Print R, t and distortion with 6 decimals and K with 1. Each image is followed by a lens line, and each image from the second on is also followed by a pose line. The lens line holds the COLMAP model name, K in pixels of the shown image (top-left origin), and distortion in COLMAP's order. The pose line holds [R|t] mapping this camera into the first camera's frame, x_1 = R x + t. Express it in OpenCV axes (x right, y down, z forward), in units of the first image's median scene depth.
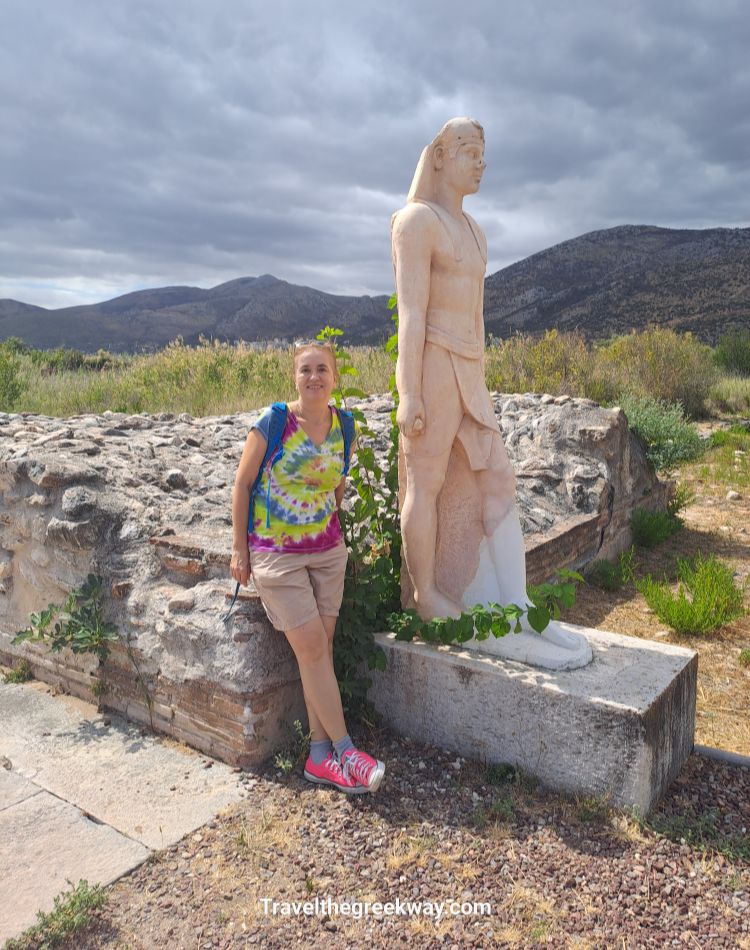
lens RADIAL K [[734.6, 0, 379.2], [0, 734.6, 452.6], [0, 0, 1]] dist [0.081969, -0.122556]
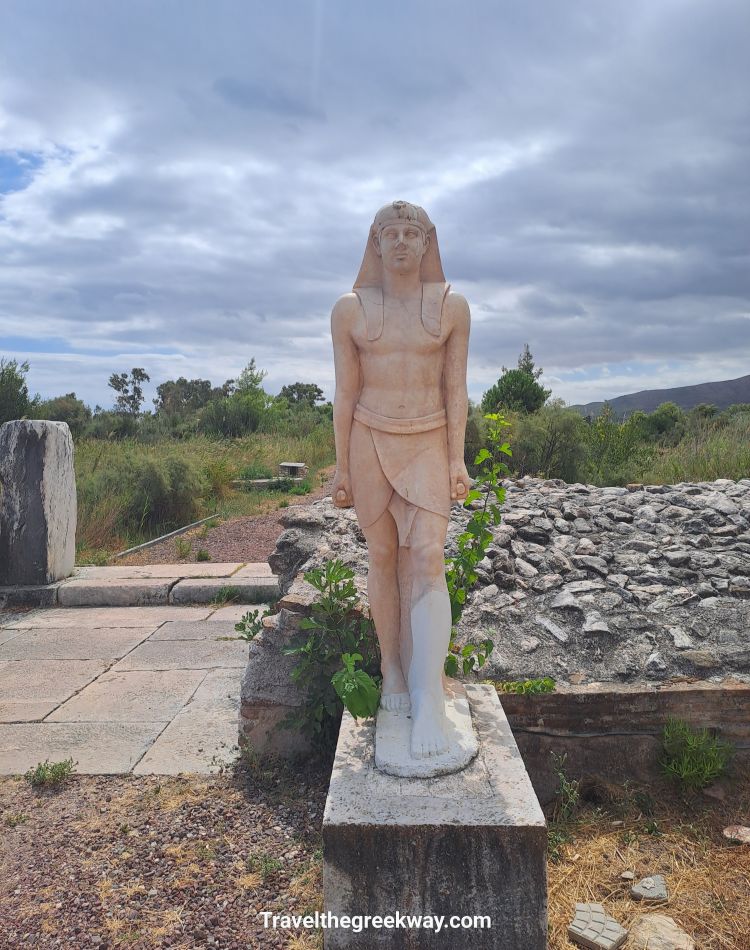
lens RADIAL K [[729.1, 0, 395.9], [0, 729.1, 472.2], [0, 0, 1]] dist [0.057481, -0.001501]
pose [[0.571938, 0.033027, -0.819632, 0.881788], [-0.083180, 0.996374, -0.017894, -0.054154], [0.816069, 0.078411, 0.572611, 0.408276]]
